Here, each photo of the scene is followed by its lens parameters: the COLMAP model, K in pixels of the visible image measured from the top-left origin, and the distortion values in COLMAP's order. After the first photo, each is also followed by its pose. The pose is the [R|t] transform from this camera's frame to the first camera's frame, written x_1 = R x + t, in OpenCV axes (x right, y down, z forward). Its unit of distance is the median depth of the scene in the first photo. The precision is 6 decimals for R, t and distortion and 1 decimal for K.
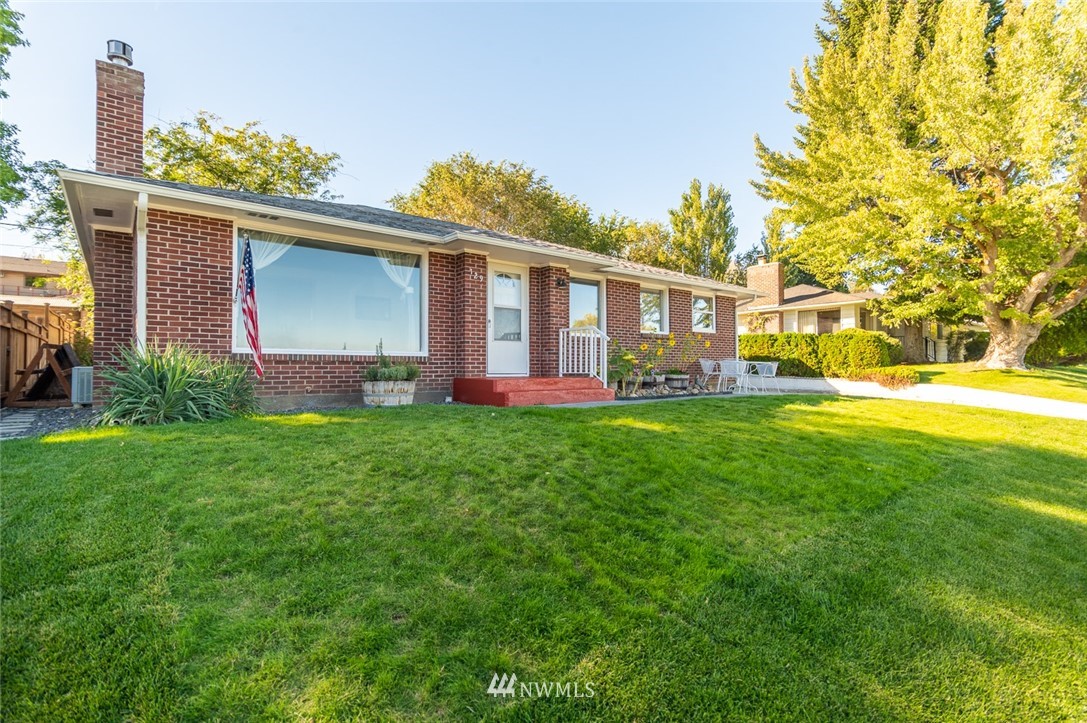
lens RADIAL K [[534.6, 0, 542.7], [0, 534.6, 359.2], [0, 0, 1]] dist [0.002538, 0.000520]
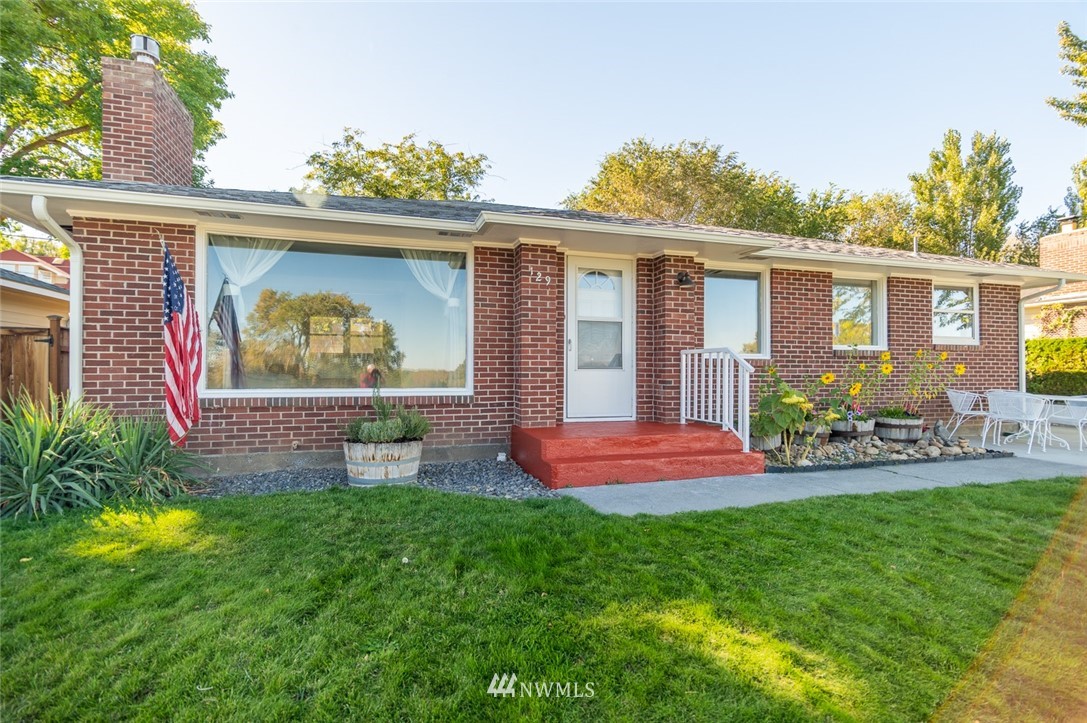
lens RADIAL K [[534.6, 0, 538.4], [0, 534.6, 366.1], [0, 0, 1]] dist [0.002538, 0.000520]
pose [[0.928024, 0.001228, -0.372518, 0.112395], [0.002763, 0.999944, 0.010179, -0.043997], [0.372510, -0.010476, 0.927969, 0.325694]]
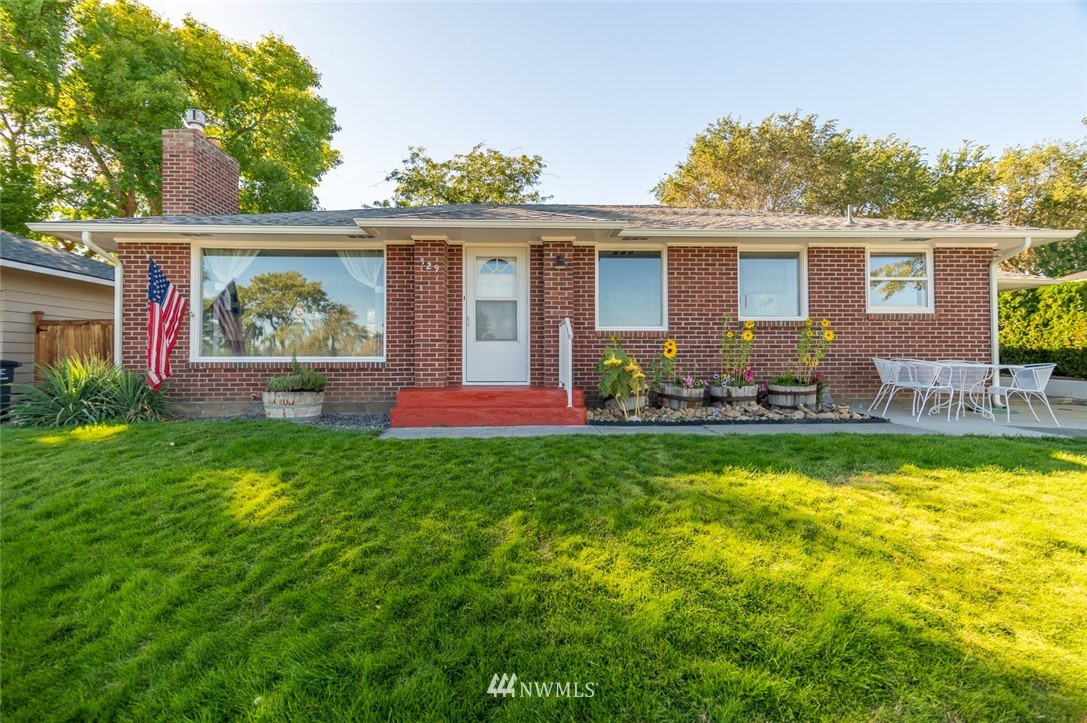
lens RADIAL K [[534.6, 0, 539.8], [0, 534.6, 353.7], [0, 0, 1]] dist [0.002538, 0.000520]
pose [[0.797391, -0.010205, -0.603377, 0.460951], [0.012757, 0.999919, -0.000053, -0.013621], [0.603329, -0.007655, 0.797456, 0.381936]]
